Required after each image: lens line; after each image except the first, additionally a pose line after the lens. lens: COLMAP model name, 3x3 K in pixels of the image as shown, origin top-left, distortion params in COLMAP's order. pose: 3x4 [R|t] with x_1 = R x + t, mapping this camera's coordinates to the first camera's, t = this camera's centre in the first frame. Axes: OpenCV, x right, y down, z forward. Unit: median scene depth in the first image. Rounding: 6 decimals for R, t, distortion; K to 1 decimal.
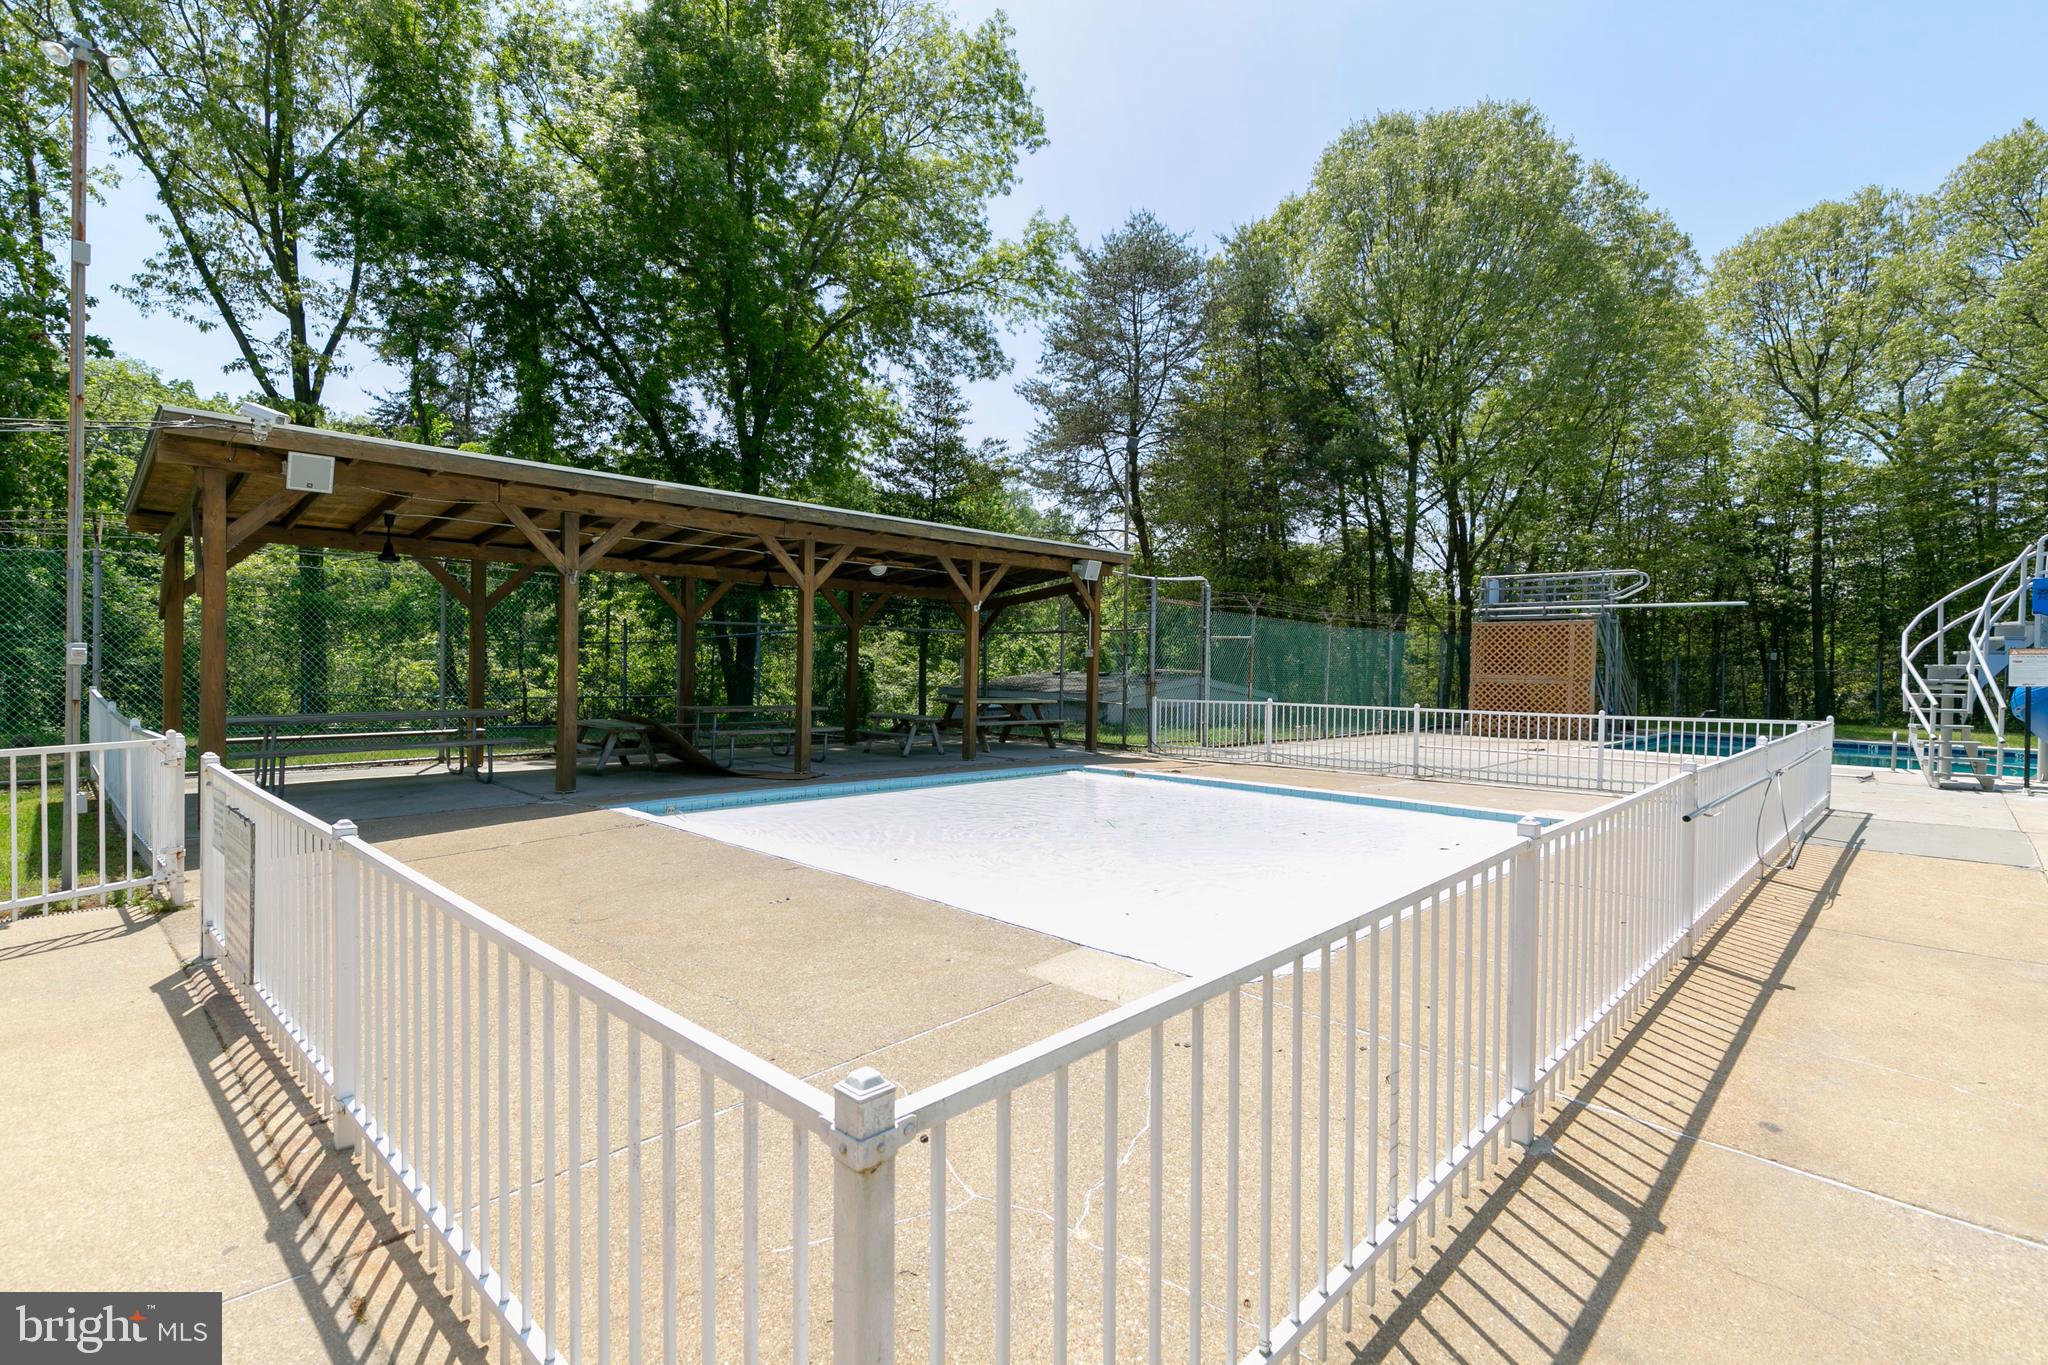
lens RADIAL K [[960.0, 0, 1024.0], [0, 960.0, 682.5], [0, 0, 1]] dist [-0.001677, -0.000142]
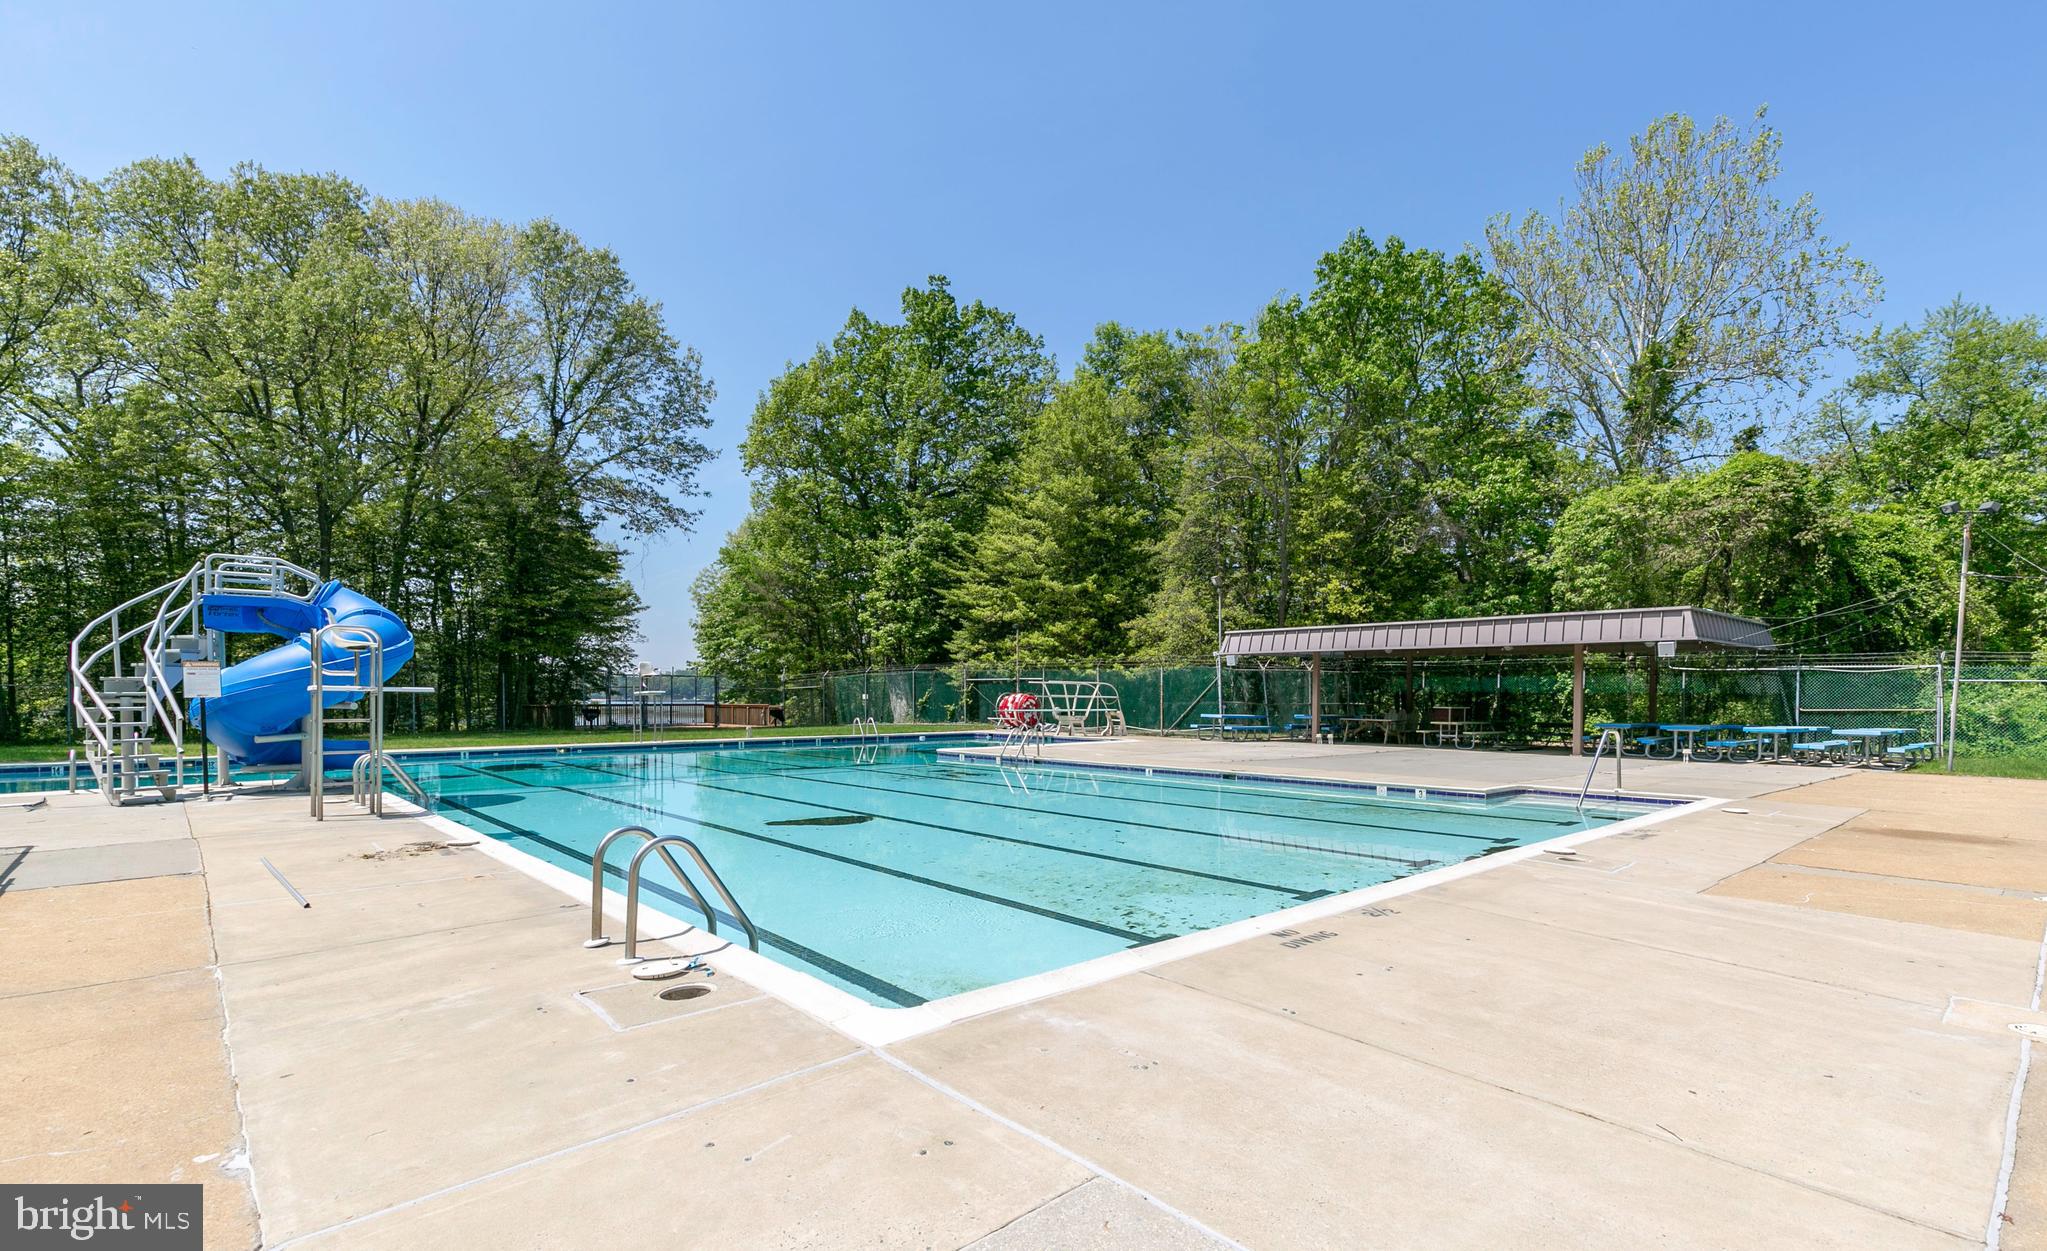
lens RADIAL K [[927.2, 0, 1023.5], [0, 927.2, 625.5], [0, 0, 1]] dist [0.000751, 0.000203]
pose [[0.088683, 0.052652, 0.994667, 0.105176], [0.022783, 0.998233, -0.054872, 0.001592], [-0.995799, 0.027527, 0.087327, 0.009884]]
